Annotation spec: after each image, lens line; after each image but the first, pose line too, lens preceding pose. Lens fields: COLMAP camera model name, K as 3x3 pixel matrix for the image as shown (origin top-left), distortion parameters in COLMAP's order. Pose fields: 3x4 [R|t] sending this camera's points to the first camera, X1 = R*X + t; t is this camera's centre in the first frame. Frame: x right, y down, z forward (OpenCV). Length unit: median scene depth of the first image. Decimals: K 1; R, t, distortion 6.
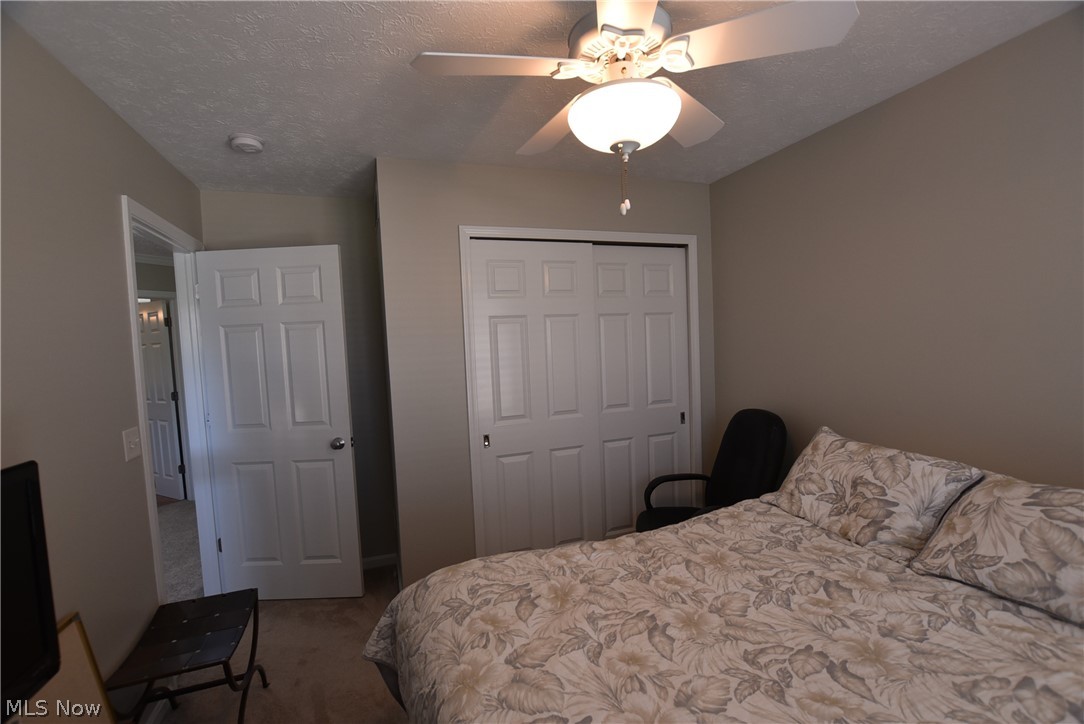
lens RADIAL K [[474.8, 0, 541.3], [0, 474.8, 364.5], [0, 0, 1]] dist [-0.003604, -0.000366]
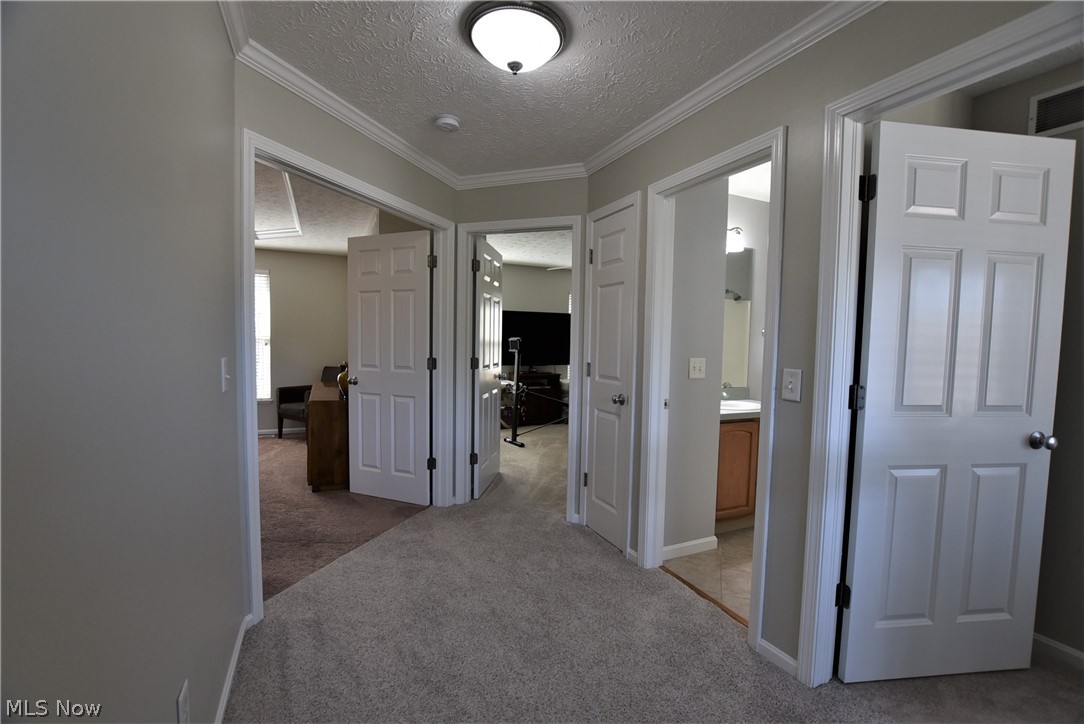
lens RADIAL K [[474.8, 0, 544.6], [0, 474.8, 363.6], [0, 0, 1]] dist [-0.003604, -0.000366]
pose [[0.990642, 0.057584, 0.123741, -0.867459], [-0.057397, 0.998339, -0.005073, 0.076127], [-0.123827, -0.002076, 0.992302, 0.318728]]
